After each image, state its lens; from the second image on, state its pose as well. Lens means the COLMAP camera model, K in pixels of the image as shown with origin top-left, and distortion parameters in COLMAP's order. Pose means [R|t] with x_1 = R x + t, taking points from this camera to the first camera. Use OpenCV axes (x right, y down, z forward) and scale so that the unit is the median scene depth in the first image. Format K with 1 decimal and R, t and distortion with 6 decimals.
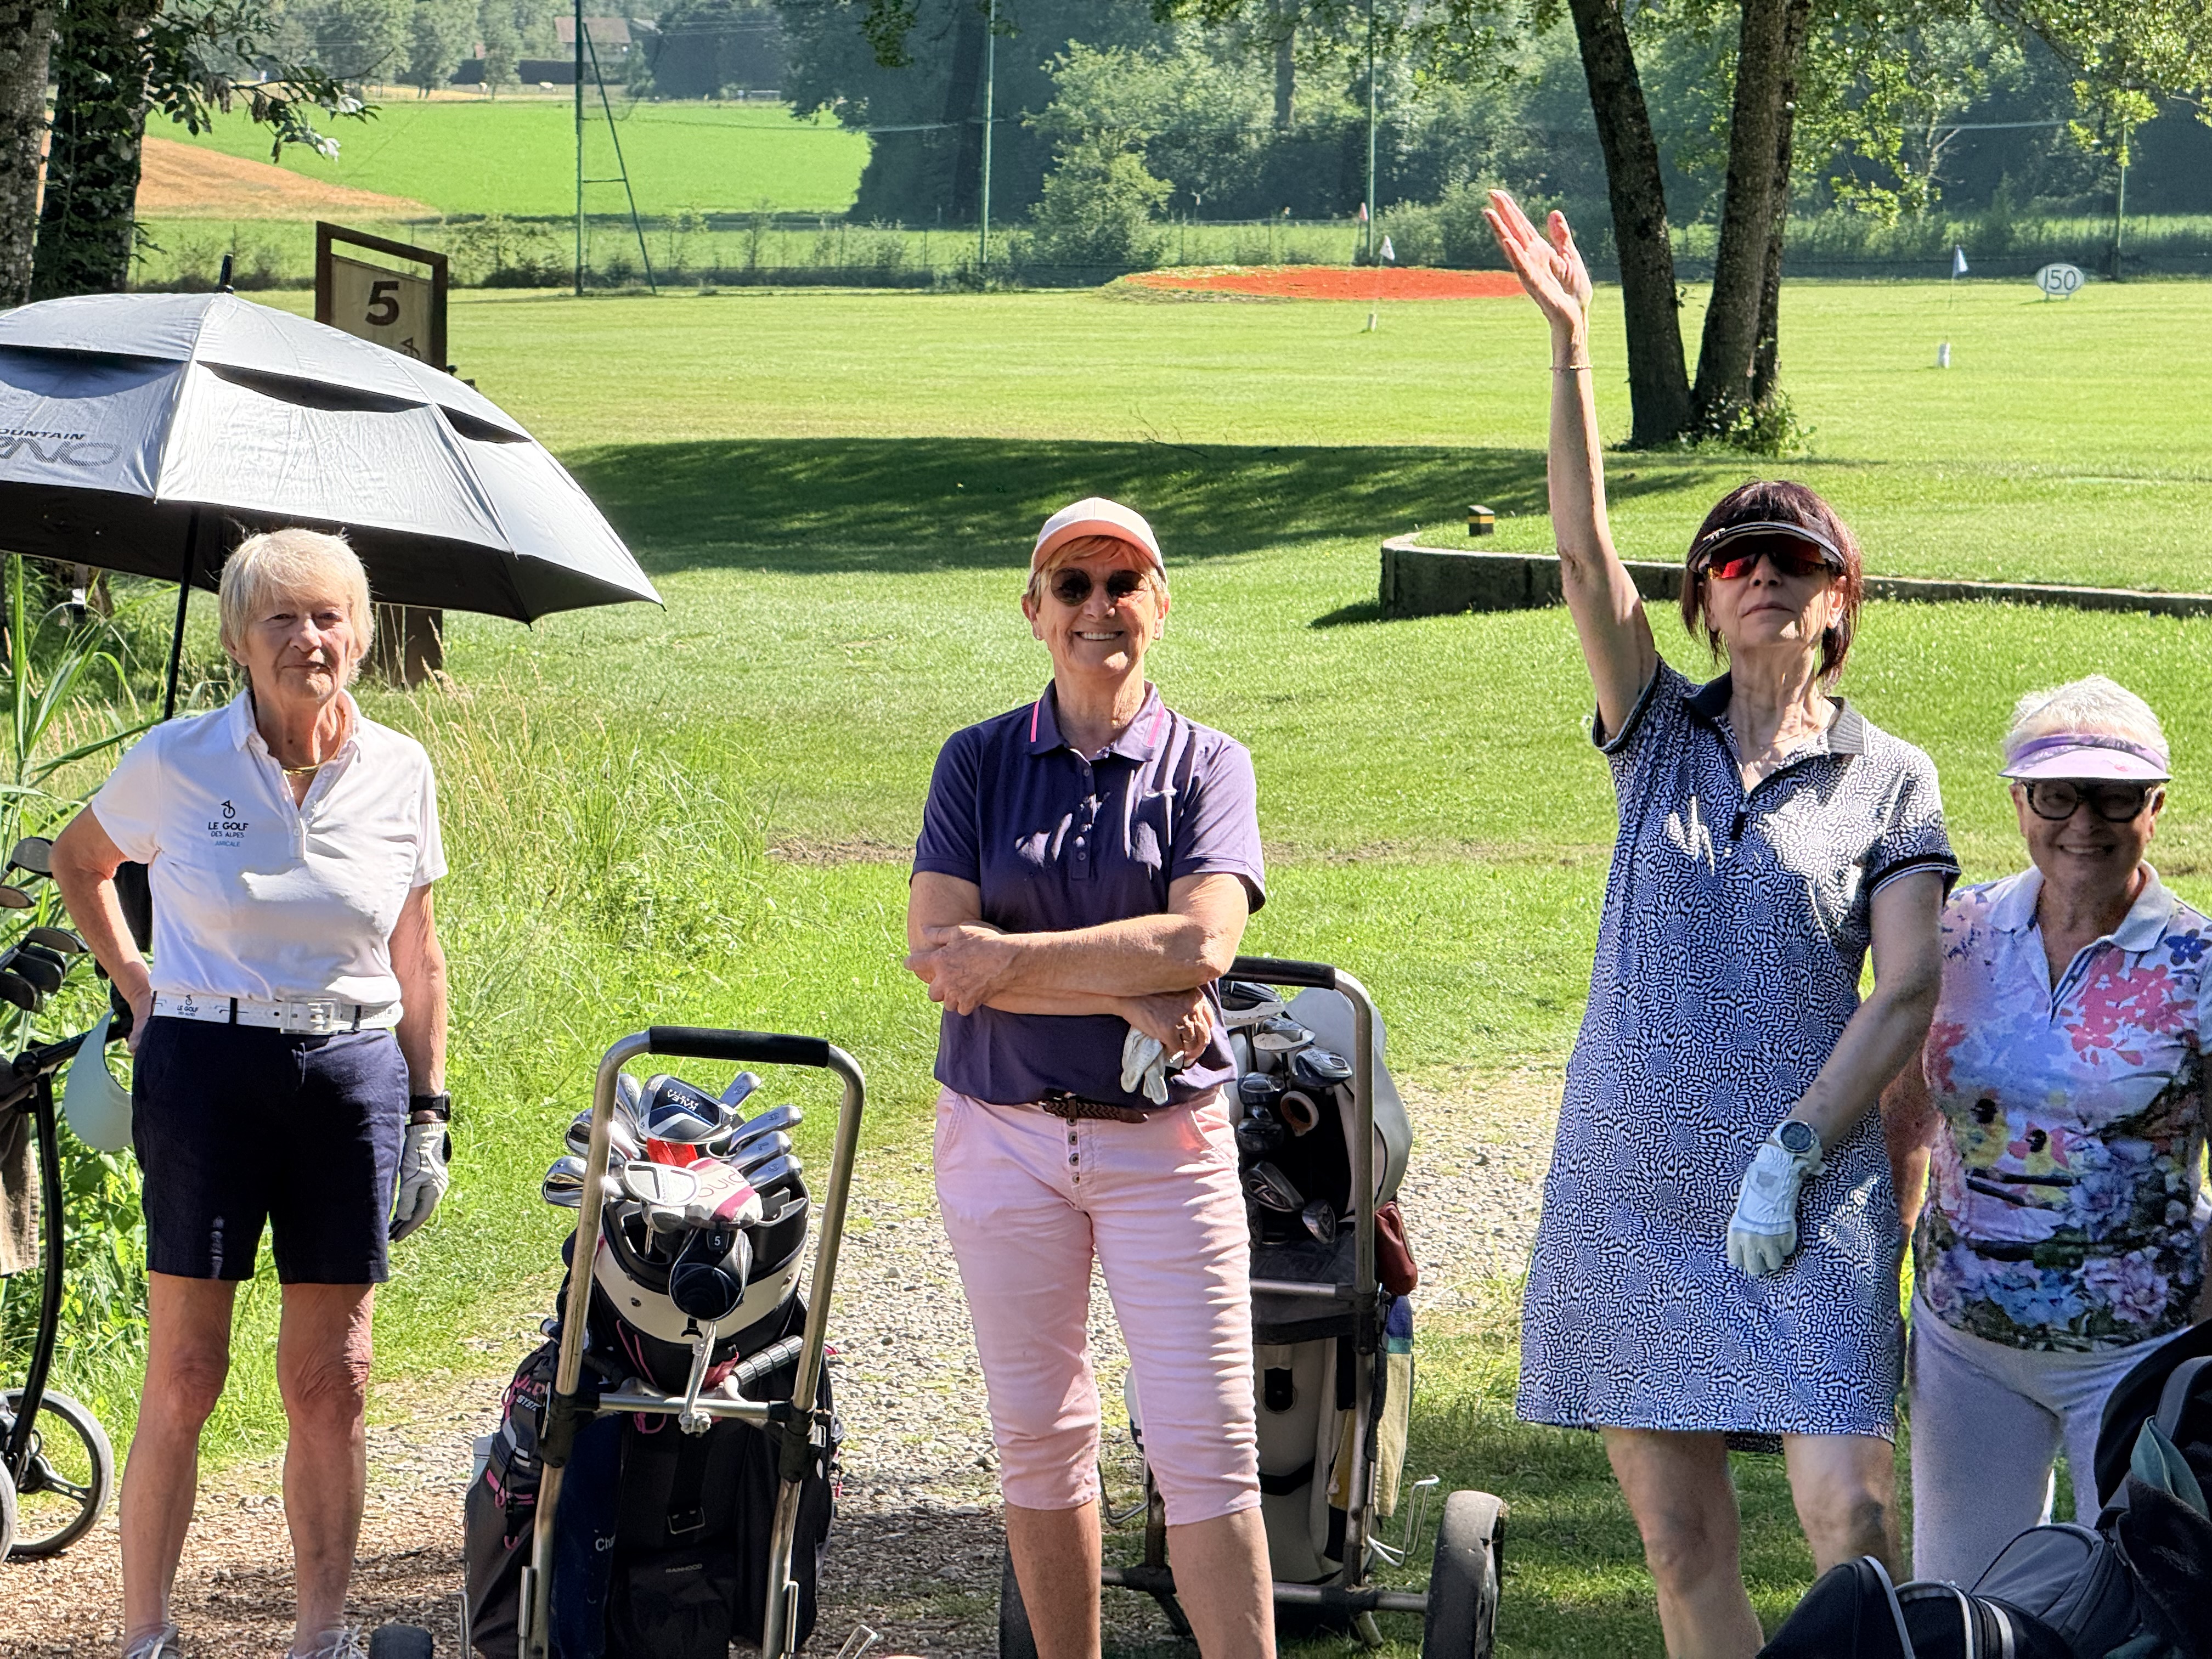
lens RADIAL K [[7788.8, 0, 1090.3], [0, 7788.8, 739.3], [0, 0, 1]] dist [0.230609, 0.000000]
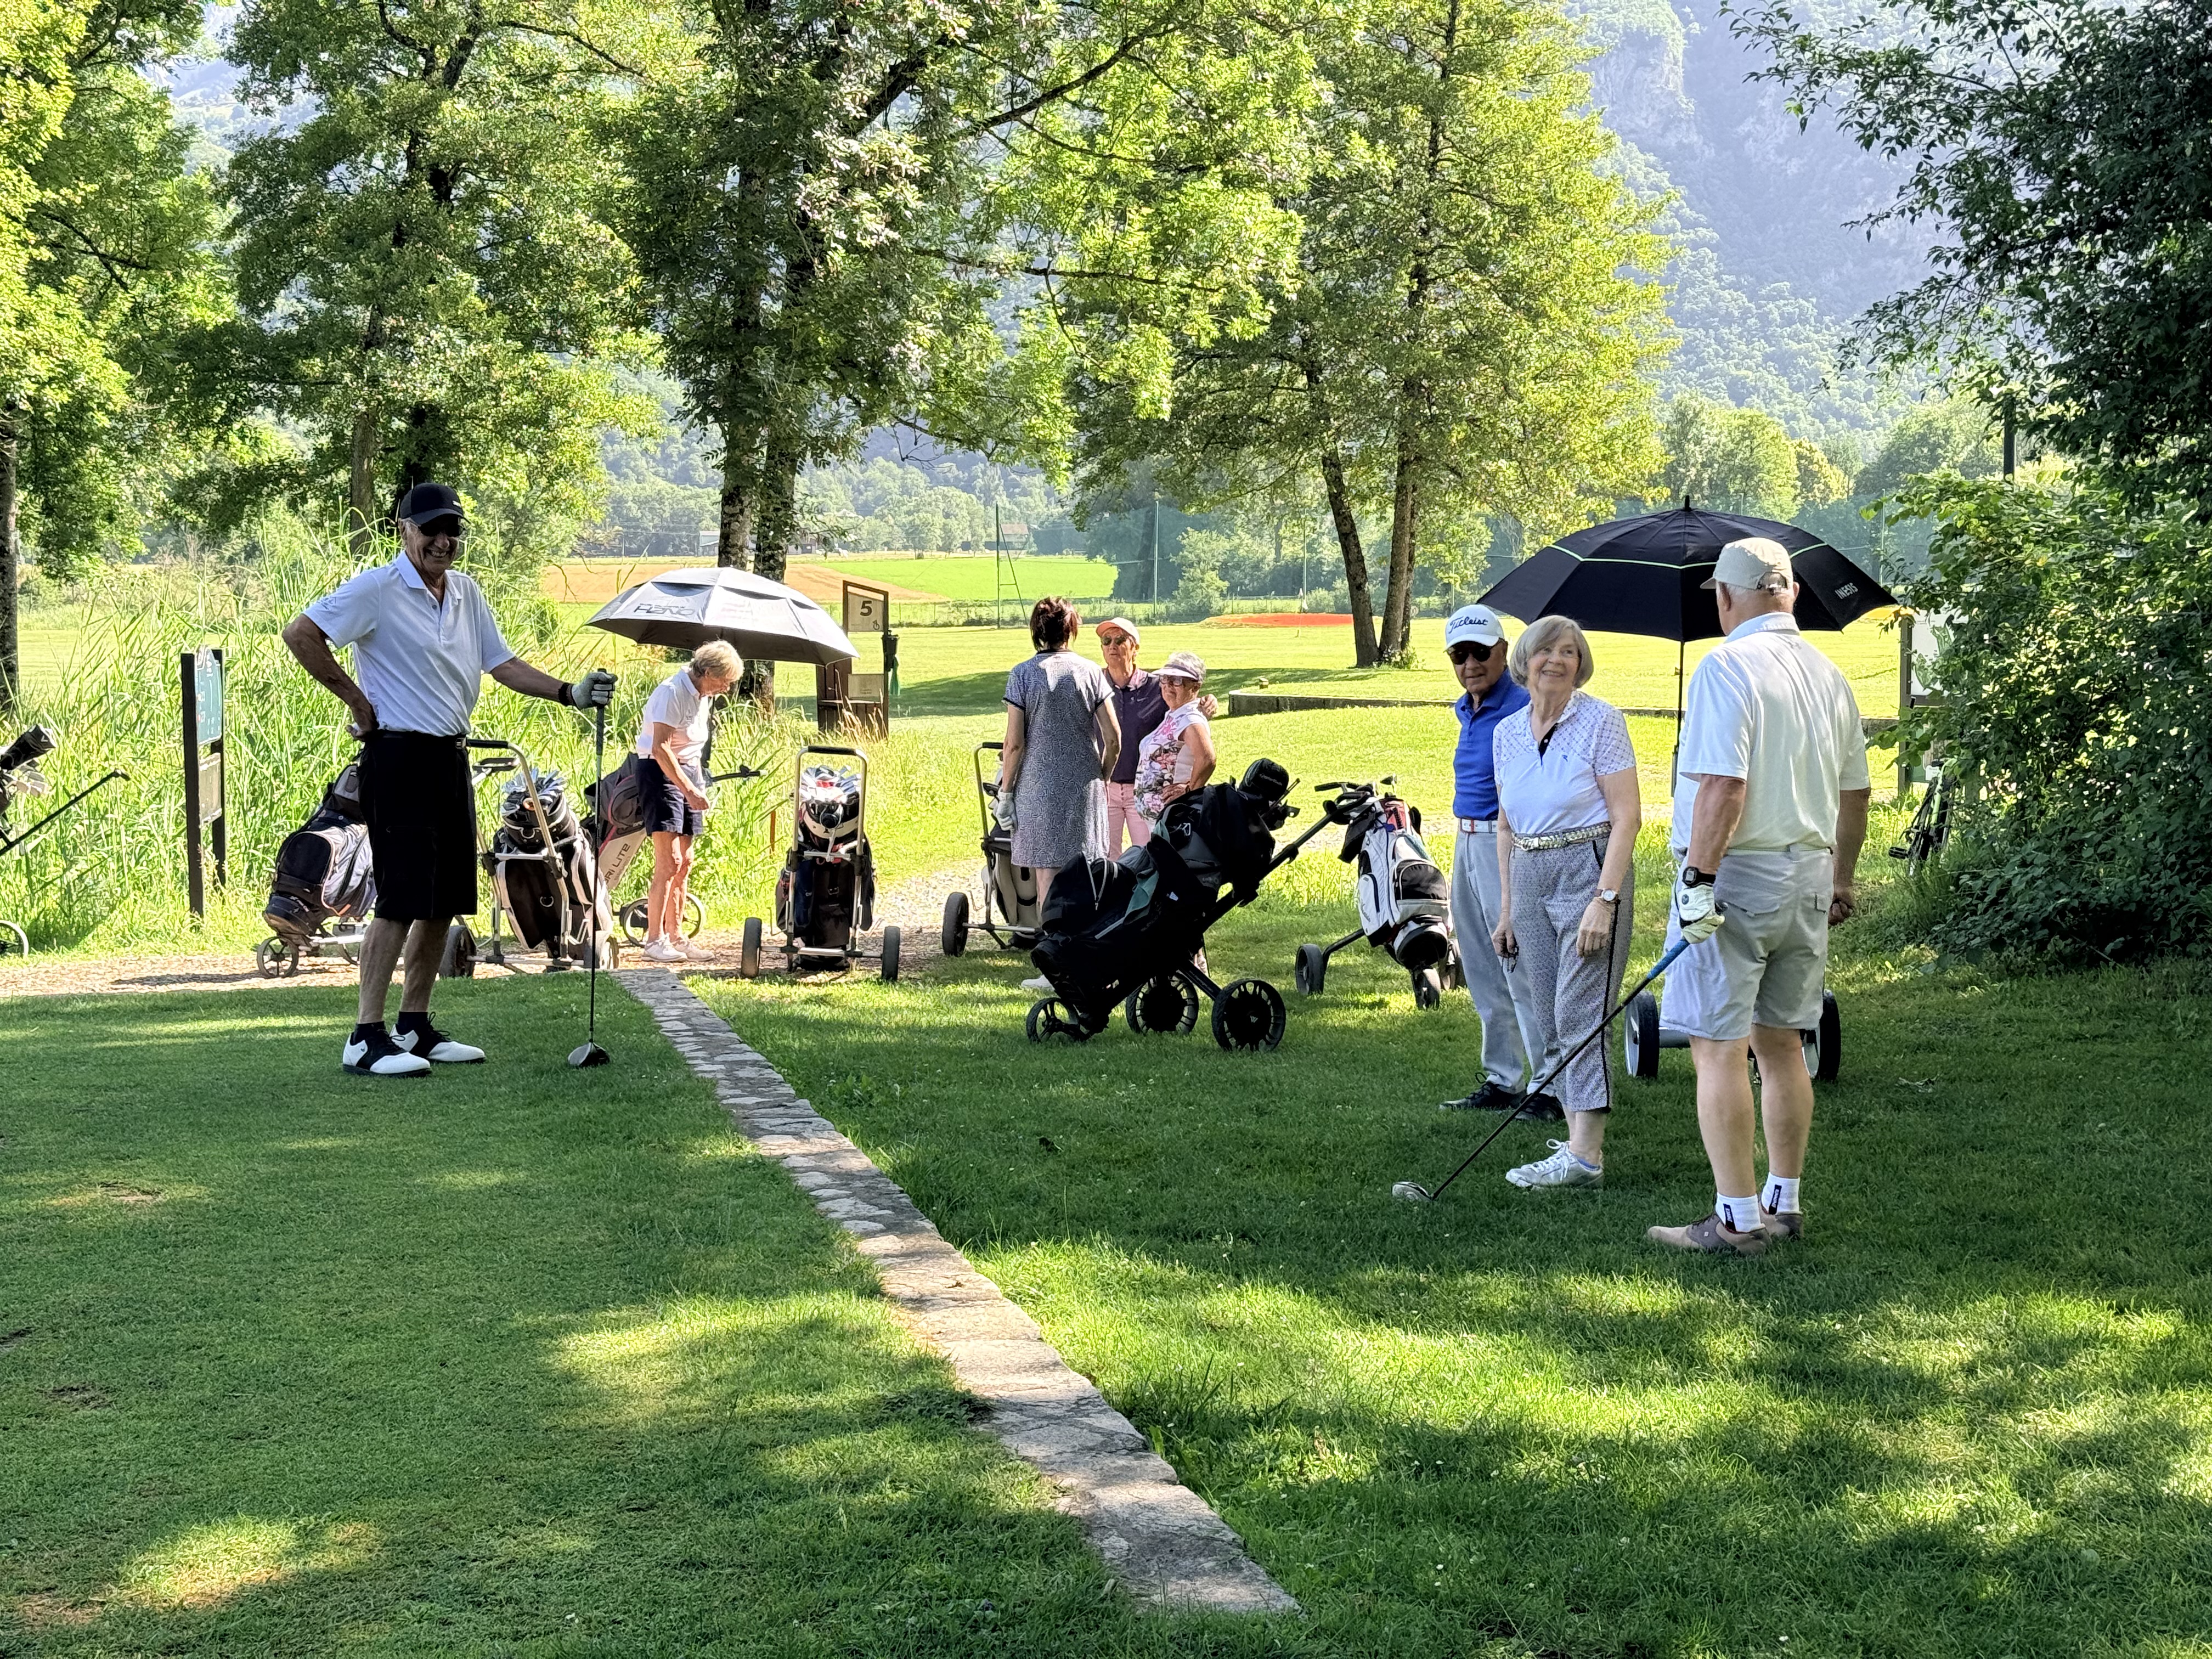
lens RADIAL K [[3062.8, 0, 1097.0], [0, 3062.8, 809.3], [0, 0, 1]] dist [0.097355, 0.000000]
pose [[0.999247, -0.011117, -0.037175, 0.091998], [0.011167, 0.999937, 0.001125, 0.045599], [0.037161, -0.001539, 0.999308, -0.311987]]
